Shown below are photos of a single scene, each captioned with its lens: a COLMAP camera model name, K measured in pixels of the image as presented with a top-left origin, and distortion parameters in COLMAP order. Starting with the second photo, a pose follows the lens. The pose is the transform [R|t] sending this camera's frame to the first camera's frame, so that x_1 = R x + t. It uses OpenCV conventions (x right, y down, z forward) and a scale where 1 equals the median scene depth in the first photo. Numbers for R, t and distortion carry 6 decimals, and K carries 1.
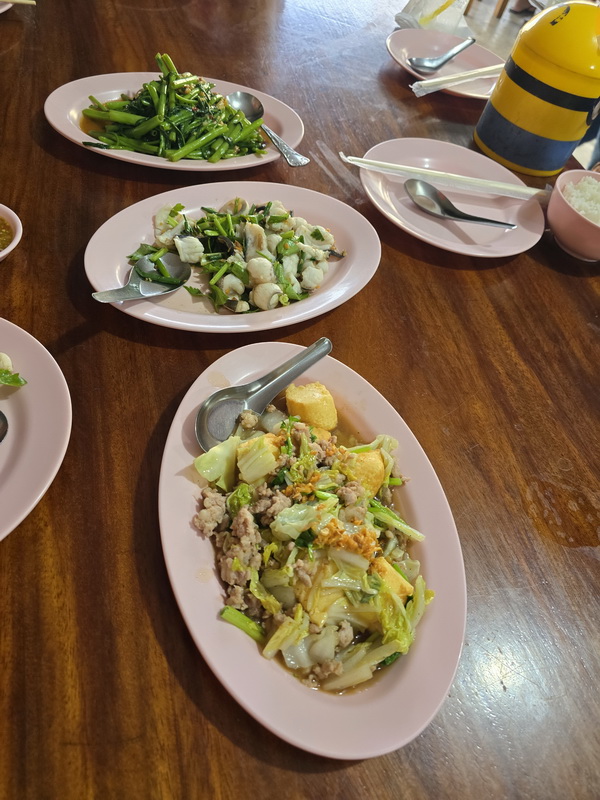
lens RADIAL K [[657.0, 0, 300.0], [0, 657.0, 400.0], [0, 0, 1]] dist [0.007214, 0.001990]
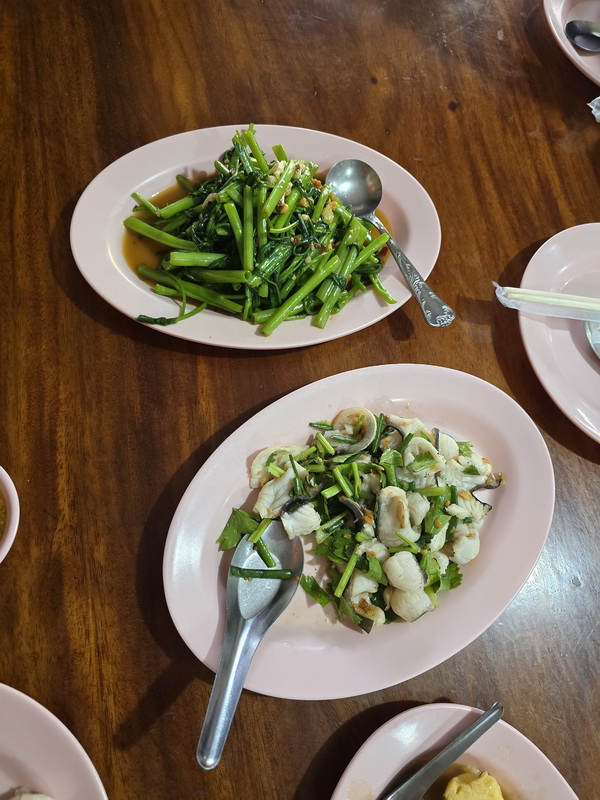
lens RADIAL K [[657.0, 0, 300.0], [0, 657.0, 400.0], [0, 0, 1]] dist [0.007214, 0.001990]
pose [[0.999538, 0.030395, 0.000851, -0.161186], [-0.029019, 0.945177, 0.325266, -0.543875], [0.009082, -0.325140, 0.945622, 0.338366]]
